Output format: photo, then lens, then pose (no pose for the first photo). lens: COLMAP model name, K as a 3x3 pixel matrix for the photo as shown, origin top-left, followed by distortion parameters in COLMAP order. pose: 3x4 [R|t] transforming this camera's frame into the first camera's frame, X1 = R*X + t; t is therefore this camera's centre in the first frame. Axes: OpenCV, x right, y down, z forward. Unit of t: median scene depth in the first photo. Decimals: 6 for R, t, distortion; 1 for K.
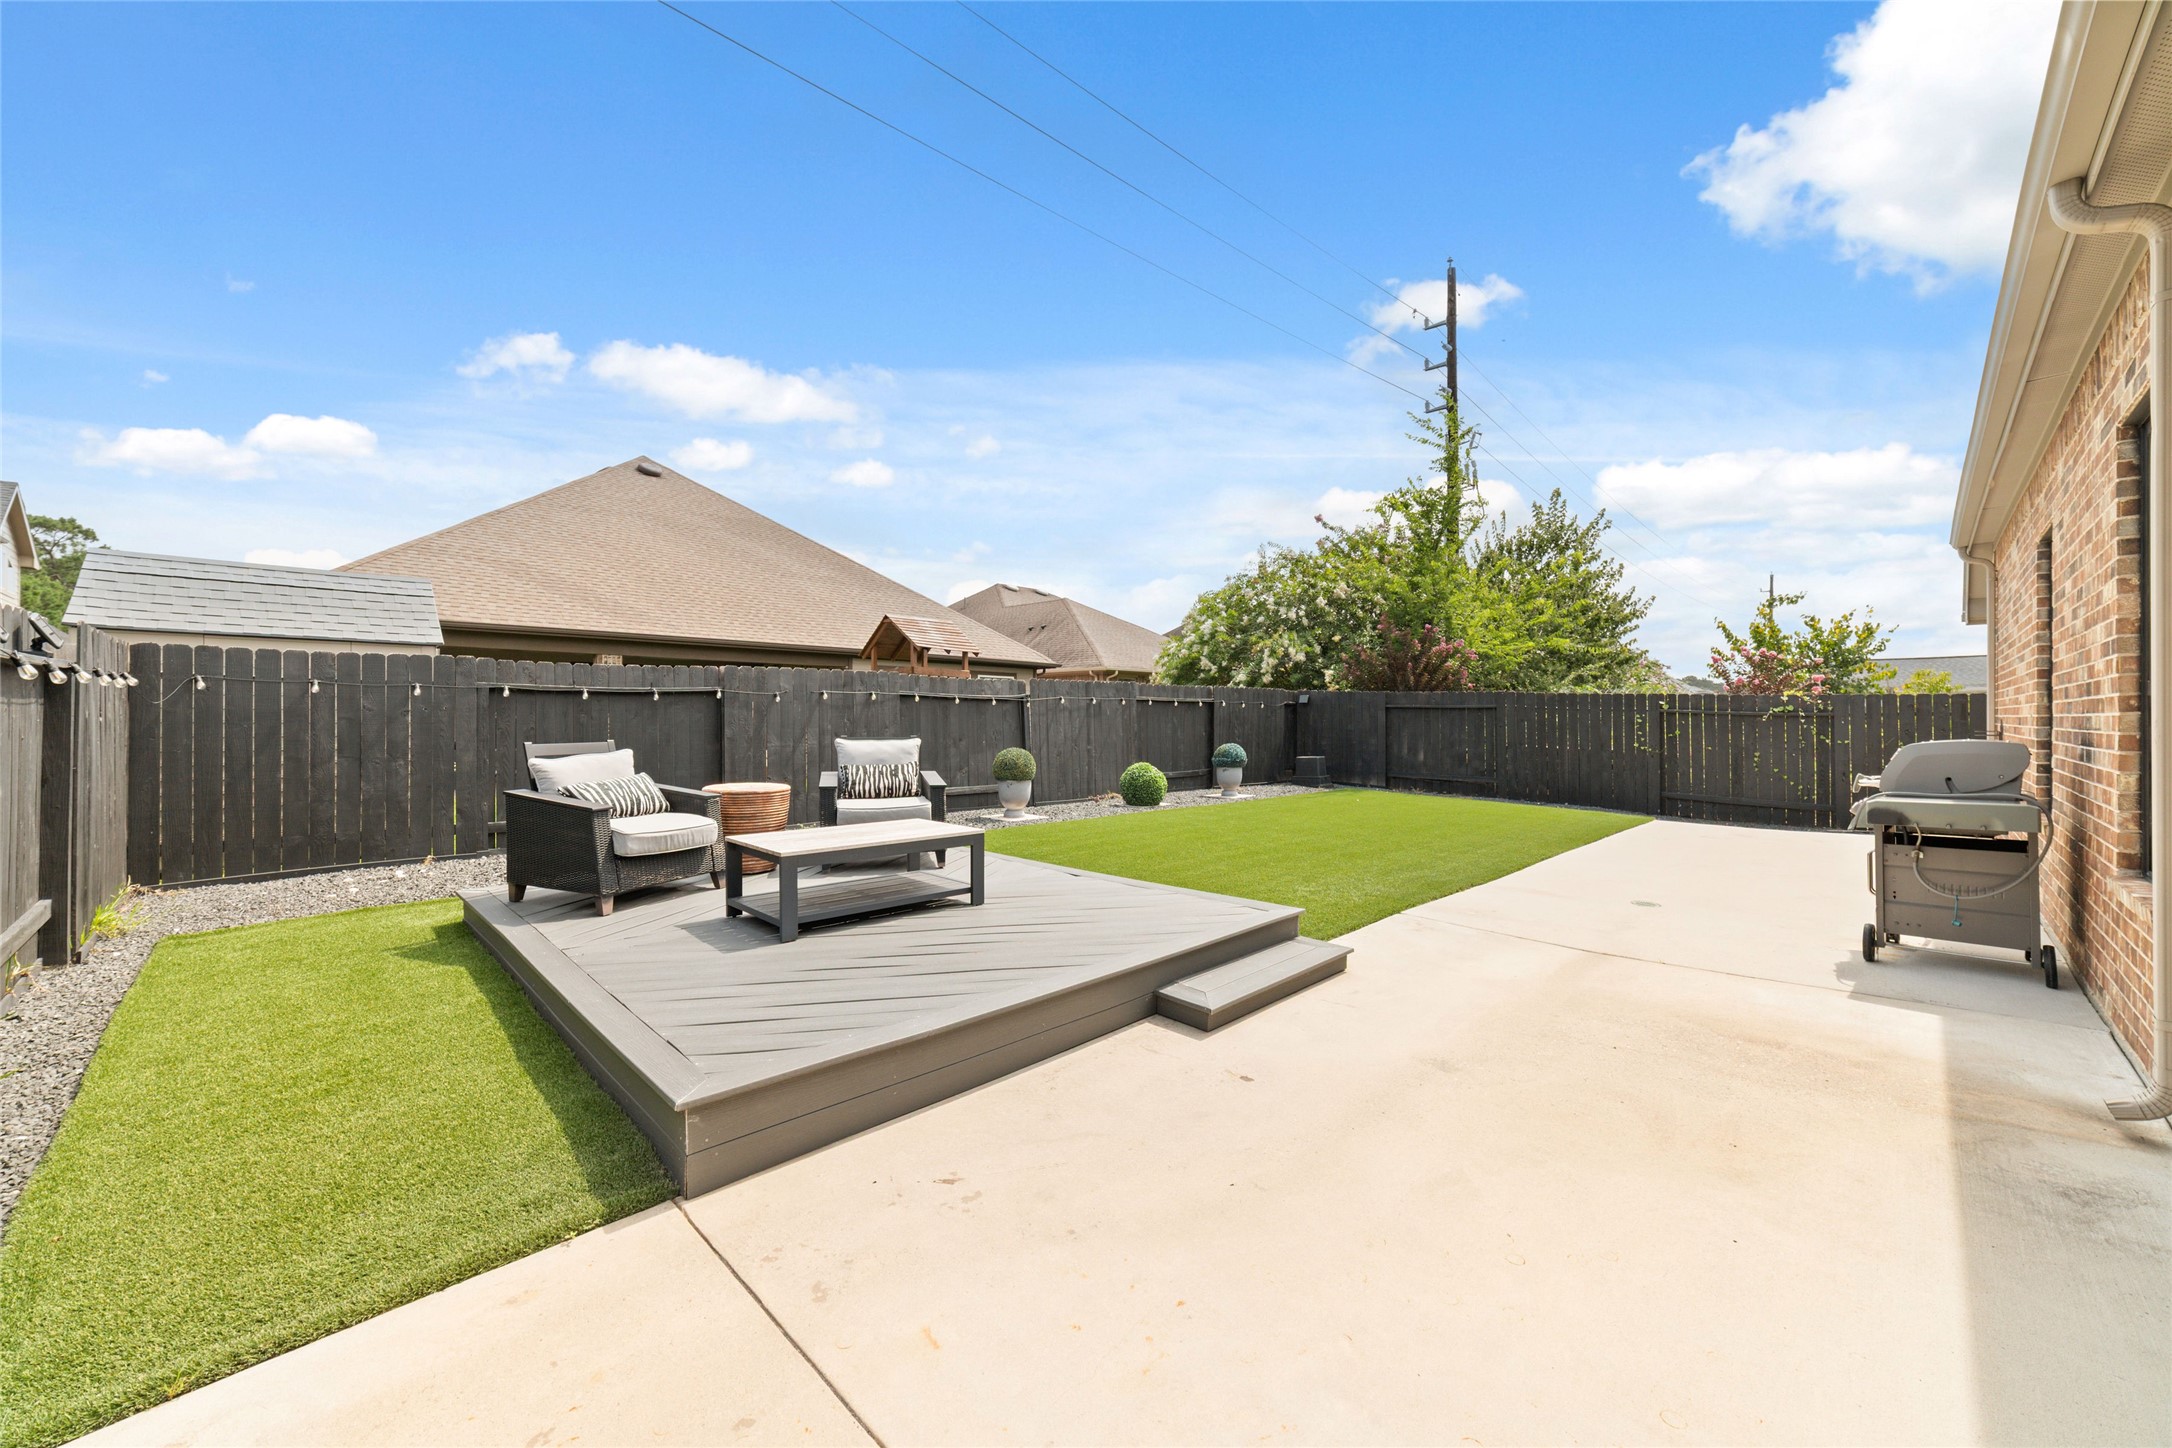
lens RADIAL K [[829.4, 0, 1093.7], [0, 829.4, 720.8], [0, 0, 1]] dist [-0.013200, 0.003069]
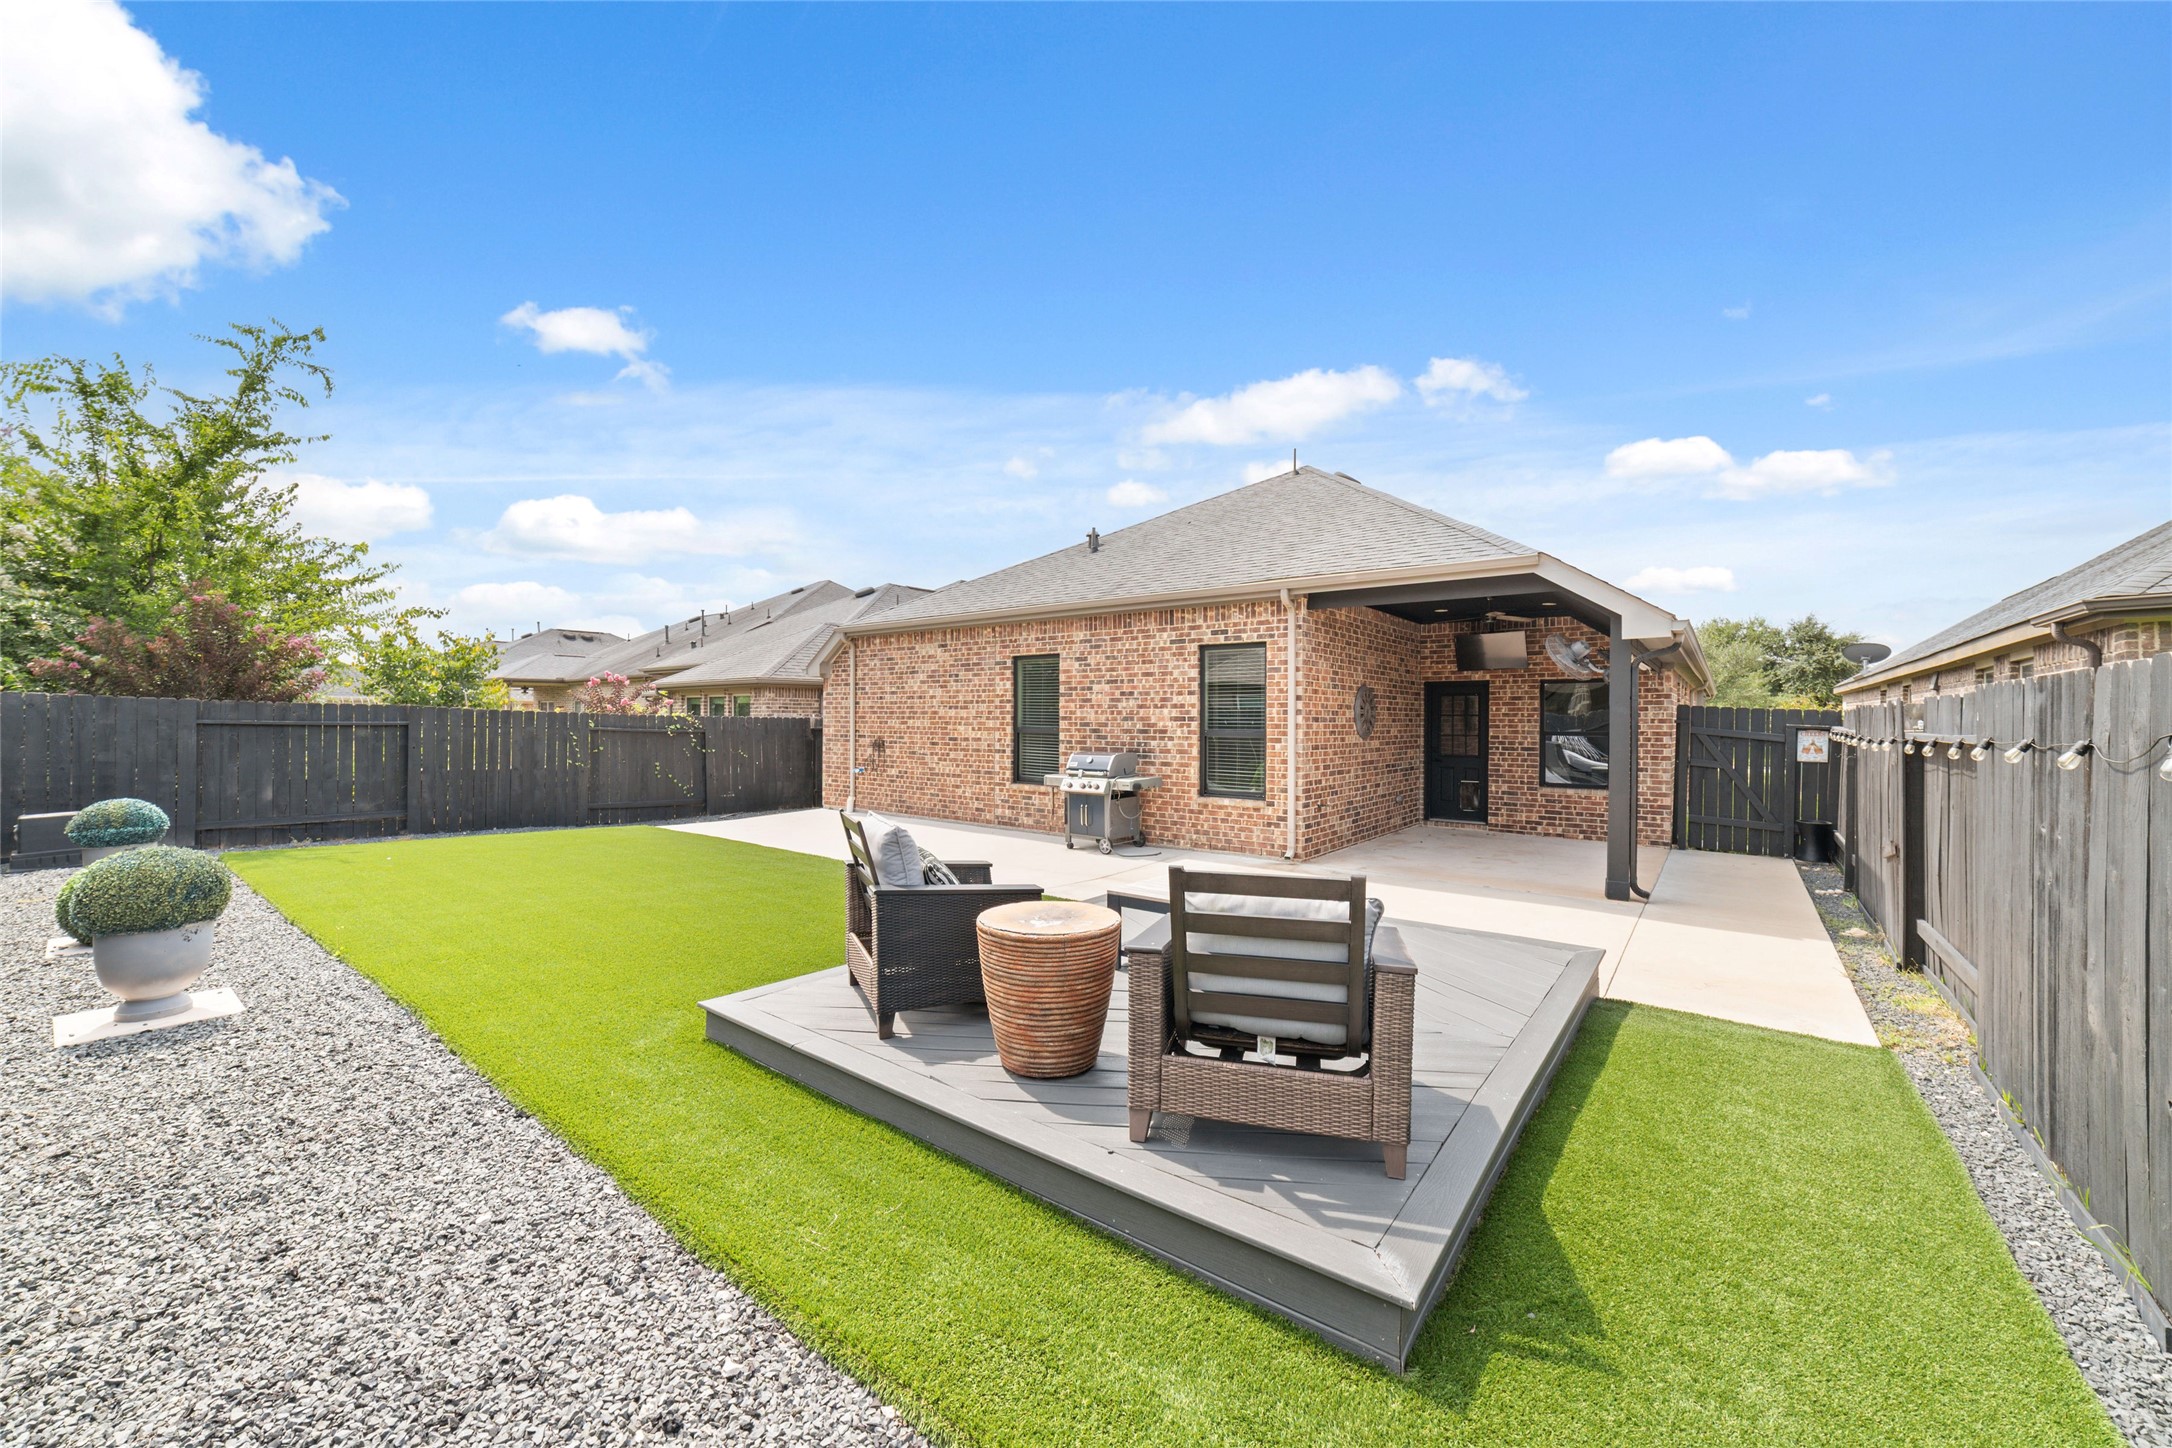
lens RADIAL K [[829.4, 0, 1092.1], [0, 829.4, 721.8], [0, 0, 1]] dist [-0.013200, 0.003069]
pose [[-0.131957, -0.004510, 0.991245, -0.398371], [-0.003025, 0.999987, 0.004147, -0.023225], [-0.991251, -0.002451, -0.131969, 0.420697]]
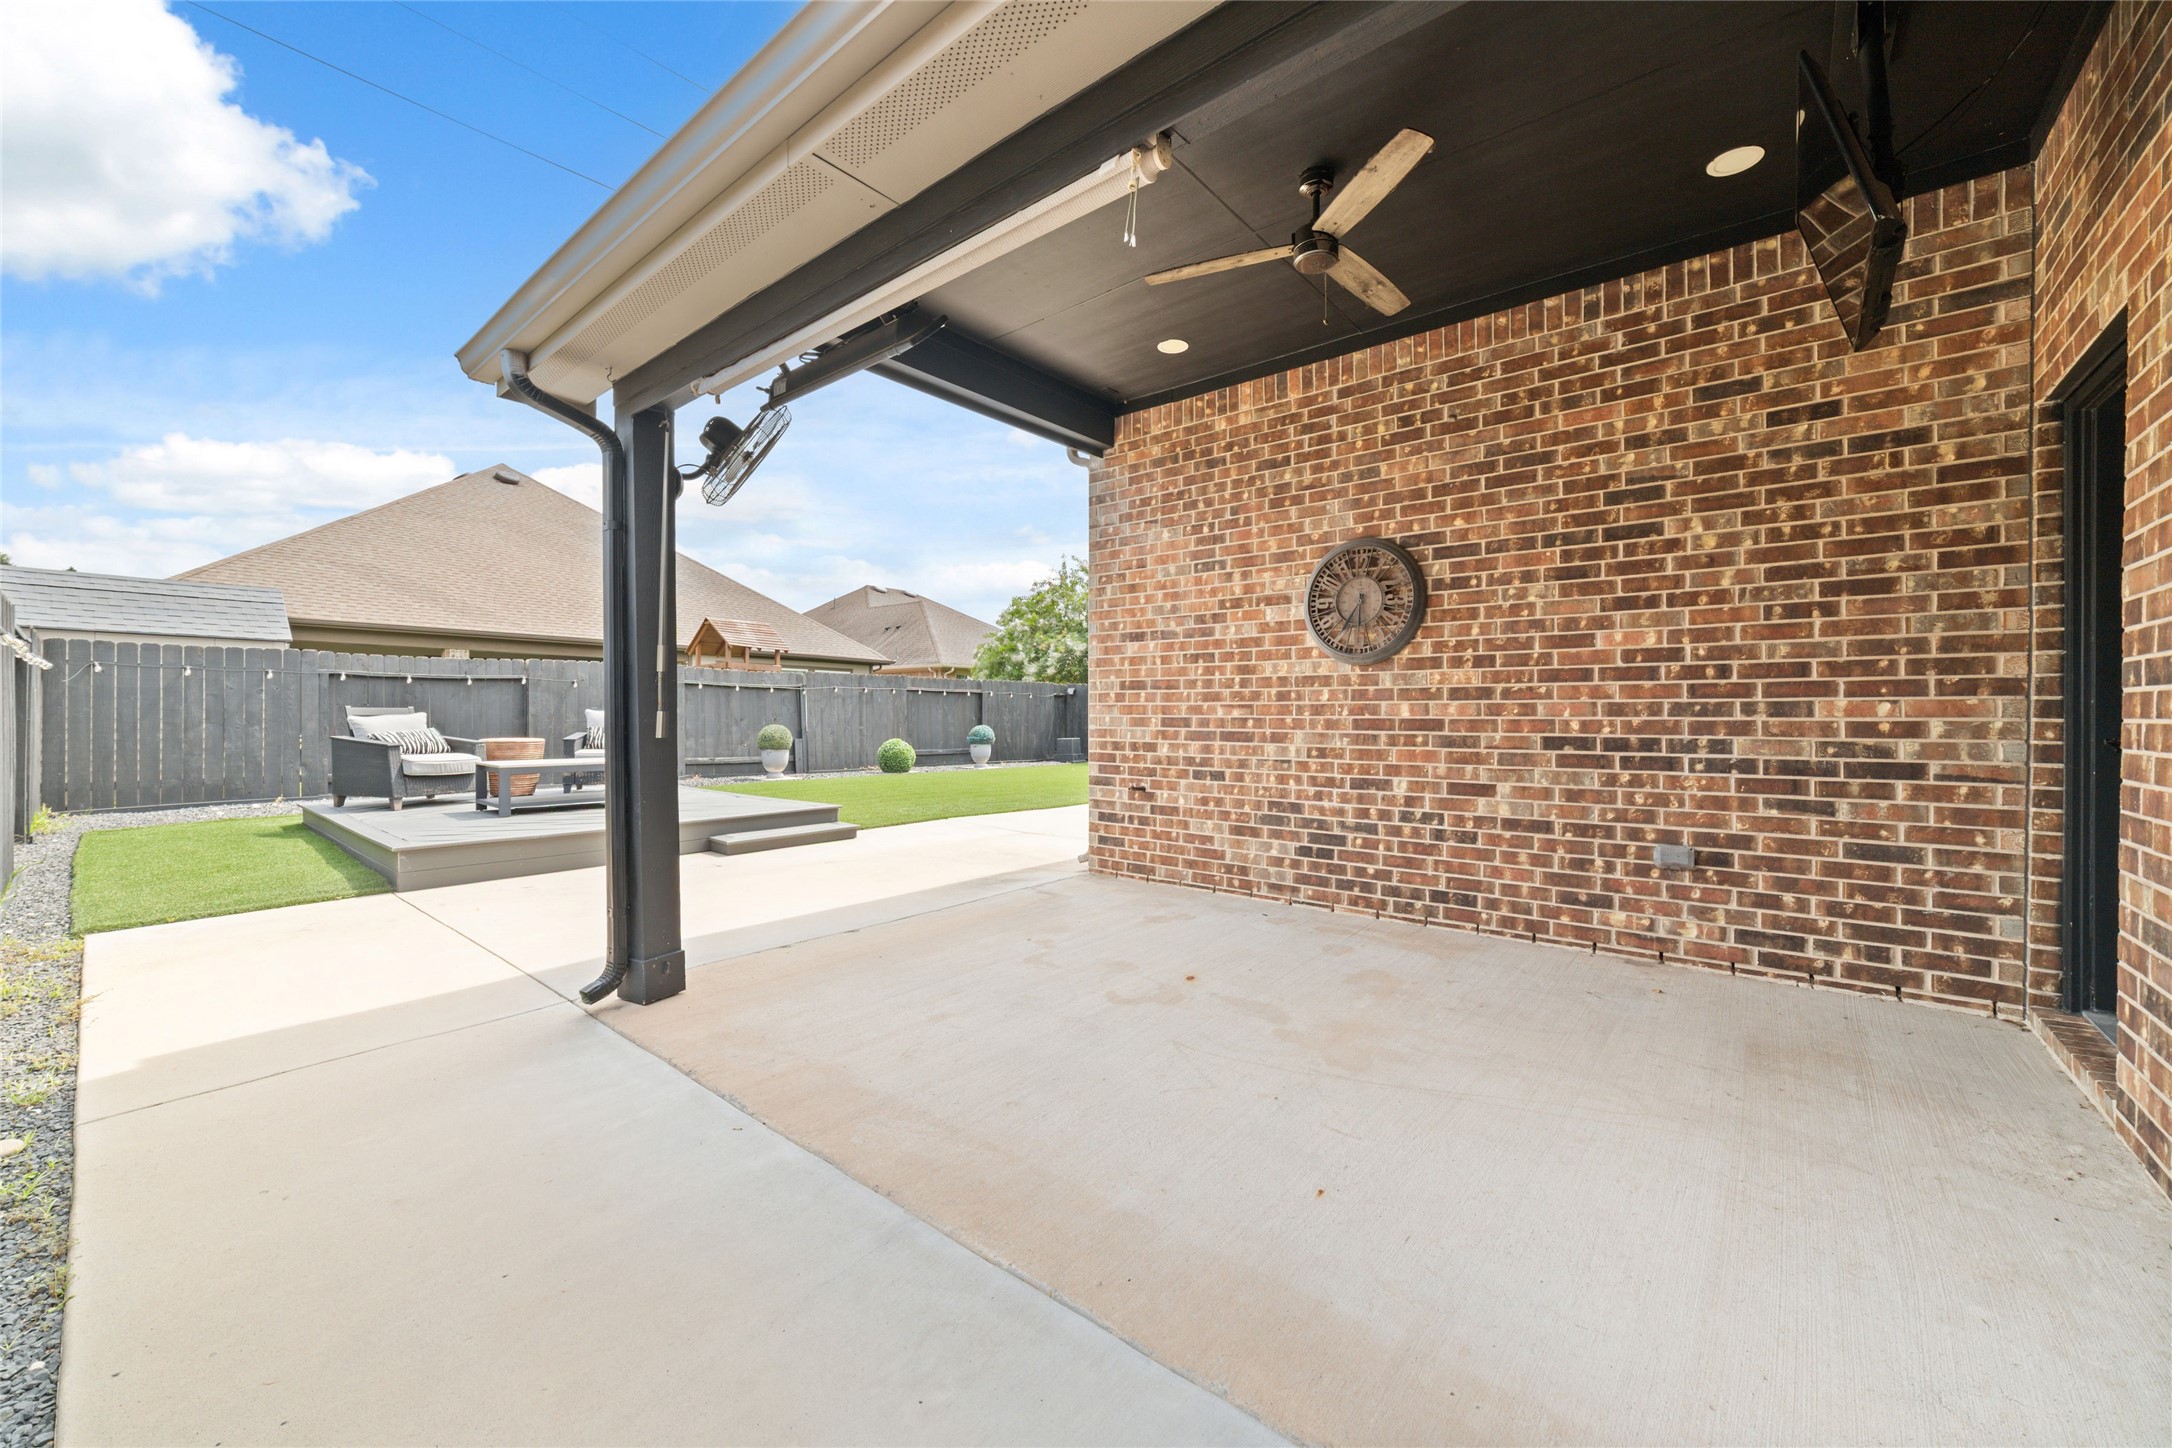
lens RADIAL K [[829.4, 0, 1089.5], [0, 829.4, 715.9], [0, 0, 1]] dist [-0.013200, 0.003069]
pose [[0.995357, 0.001103, 0.096249, 0.299754], [-0.000608, 0.999986, -0.005170, 0.028707], [-0.096253, 0.005088, 0.995344, -0.363990]]
